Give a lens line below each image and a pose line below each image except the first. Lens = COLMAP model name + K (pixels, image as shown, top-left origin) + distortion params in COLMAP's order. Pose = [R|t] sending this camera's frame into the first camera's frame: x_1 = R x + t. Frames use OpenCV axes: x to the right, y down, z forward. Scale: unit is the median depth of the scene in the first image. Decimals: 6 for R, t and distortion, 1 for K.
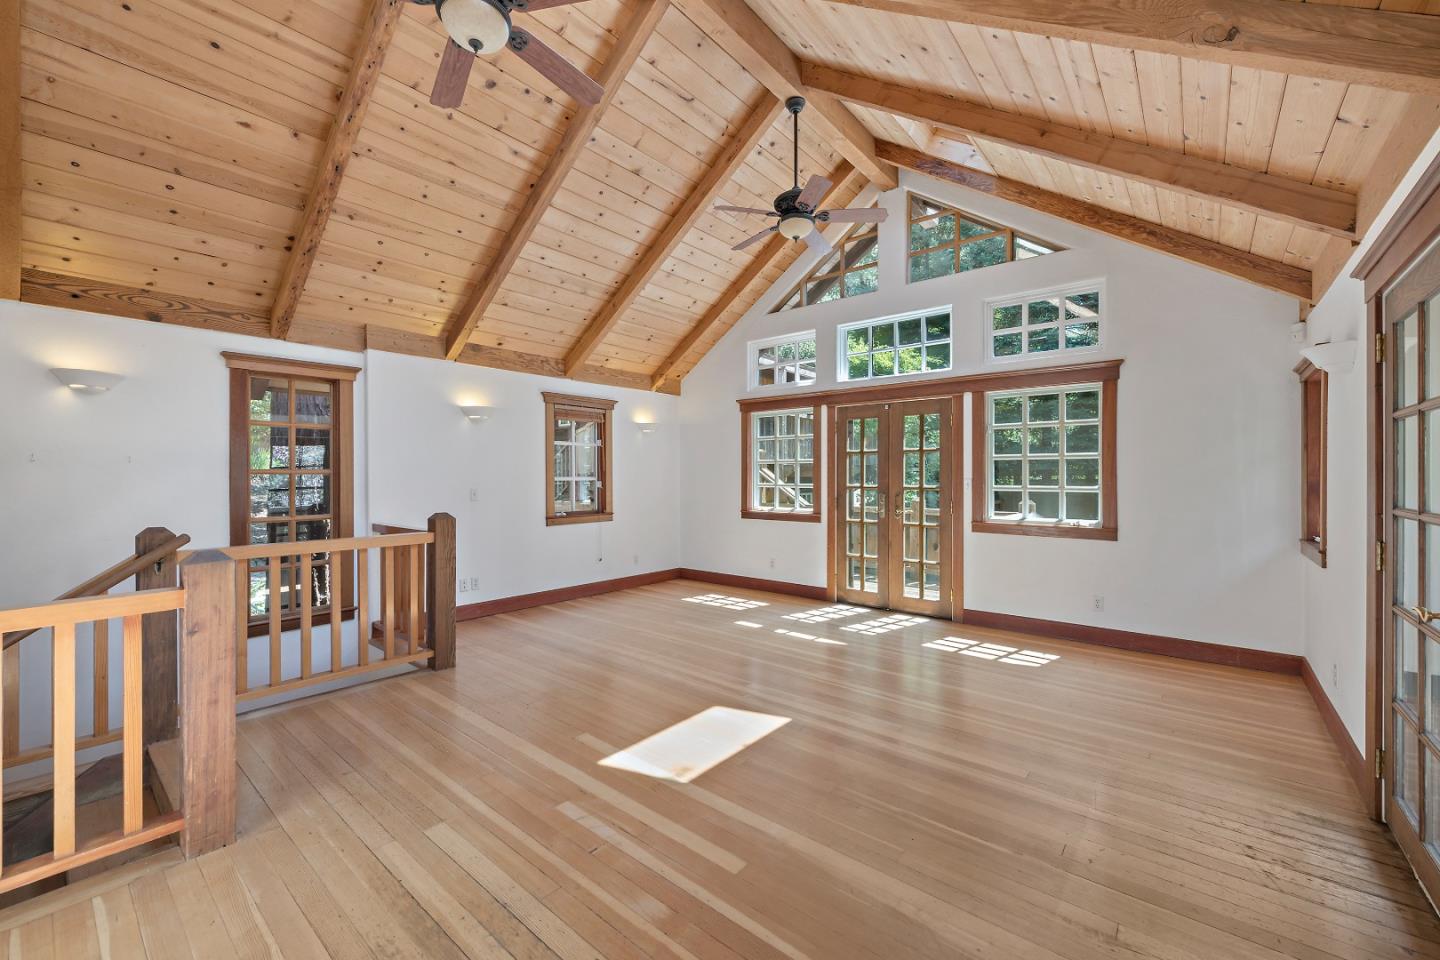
lens RADIAL K [[574.9, 0, 719.5], [0, 574.9, 478.6], [0, 0, 1]] dist [0.005738, -0.001439]
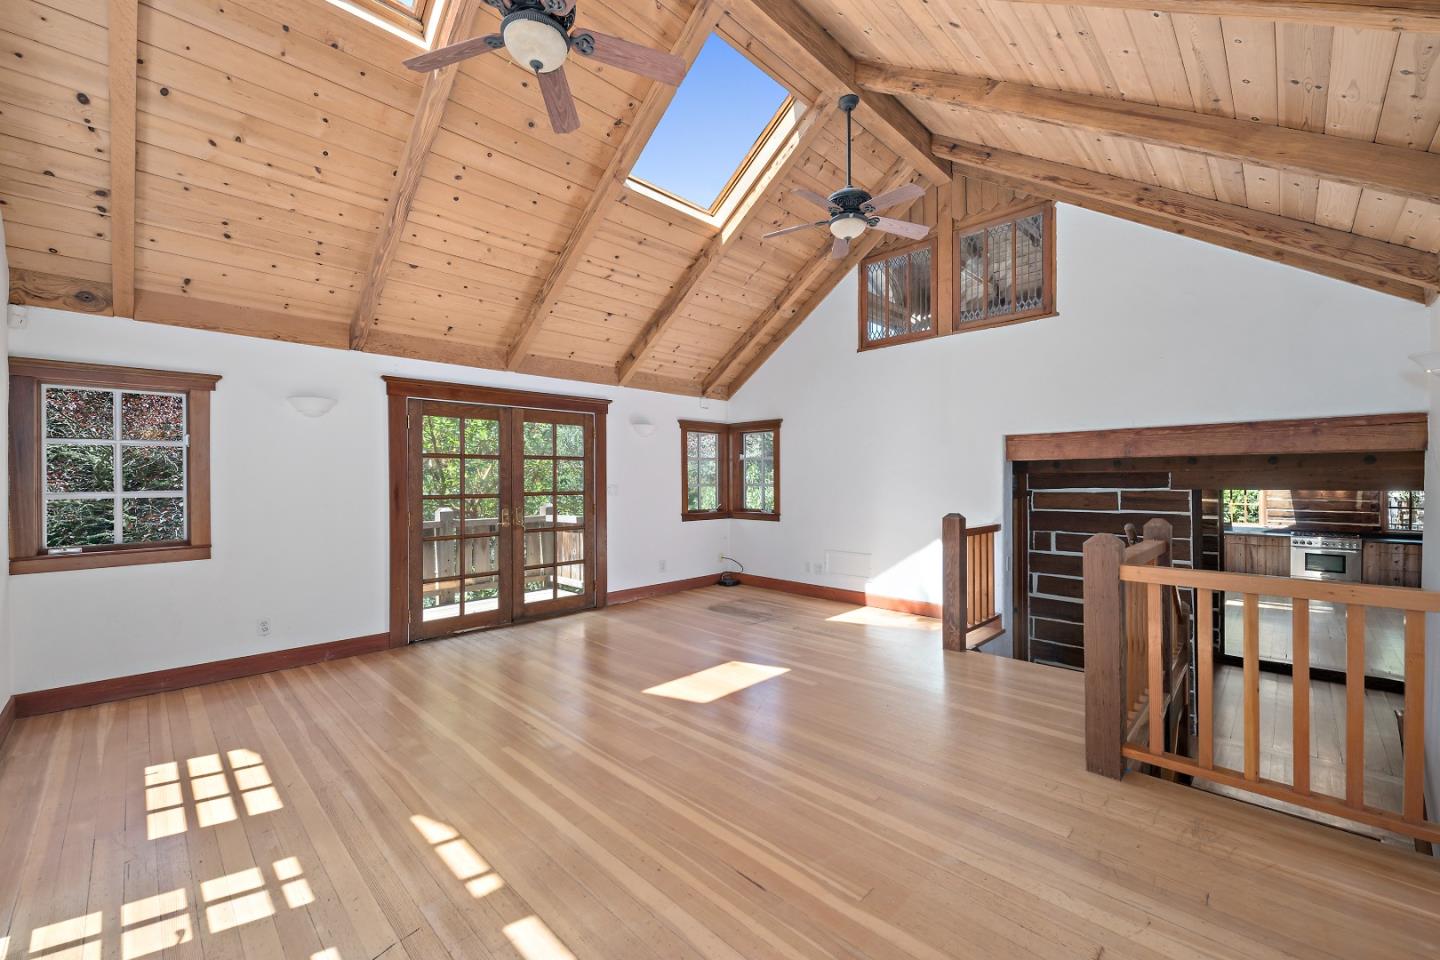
lens RADIAL K [[574.9, 0, 718.2], [0, 574.9, 481.4], [0, 0, 1]] dist [0.005738, -0.001439]
pose [[-0.996526, 0.007522, 0.082939, -0.106731], [0.007743, 0.999967, 0.002347, -0.003199], [-0.082919, 0.002981, -0.996552, 1.816537]]
